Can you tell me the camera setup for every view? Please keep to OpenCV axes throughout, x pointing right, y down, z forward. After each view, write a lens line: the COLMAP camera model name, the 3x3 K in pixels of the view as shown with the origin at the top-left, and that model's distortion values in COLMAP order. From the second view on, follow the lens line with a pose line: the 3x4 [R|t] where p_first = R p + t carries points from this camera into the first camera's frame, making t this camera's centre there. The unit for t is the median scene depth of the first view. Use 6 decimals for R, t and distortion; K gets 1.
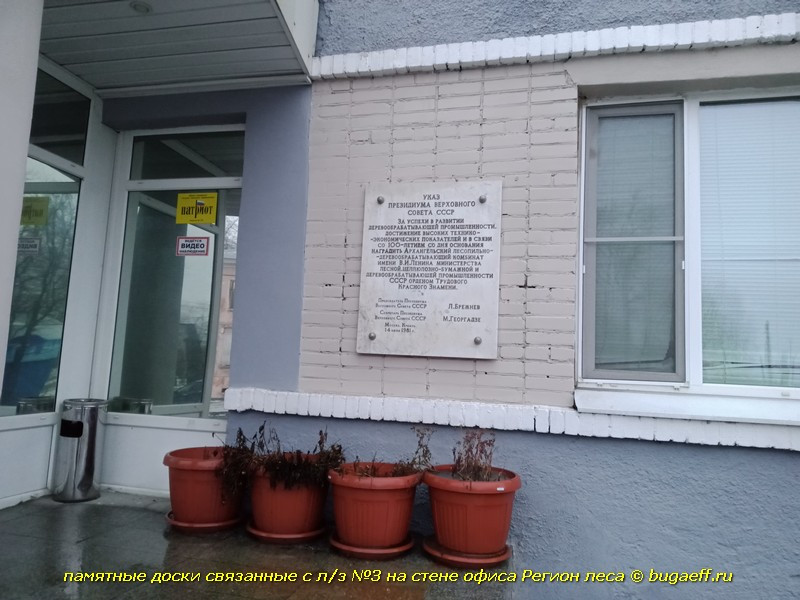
lens RADIAL K [[574.0, 0, 400.3], [0, 574.0, 304.8], [0, 0, 1]] dist [0.047148, -0.047904]
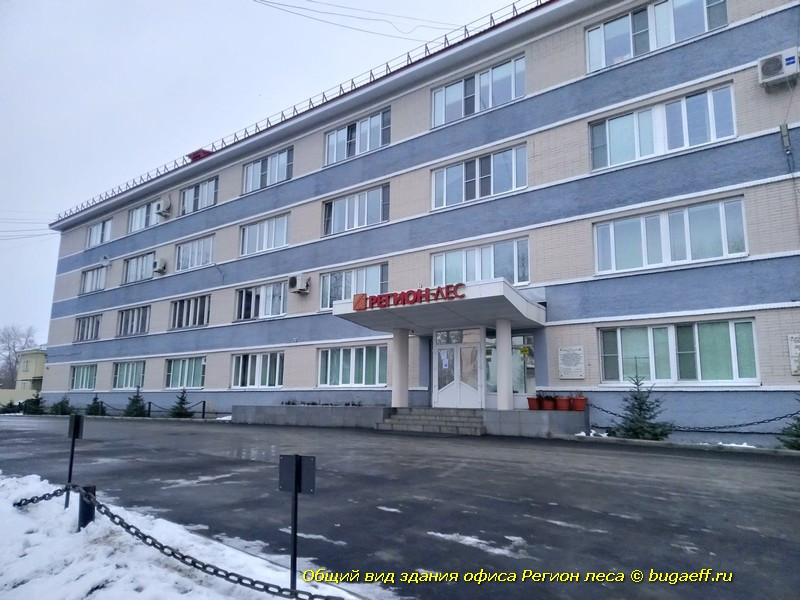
lens RADIAL K [[574.0, 0, 400.3], [0, 574.0, 304.8], [0, 0, 1]] dist [0.047148, -0.047904]
pose [[0.905948, -0.105744, -0.409972, 0.882452], [0.079519, 0.993573, -0.080554, -0.294520], [0.415855, 0.040377, 0.908534, -4.671128]]
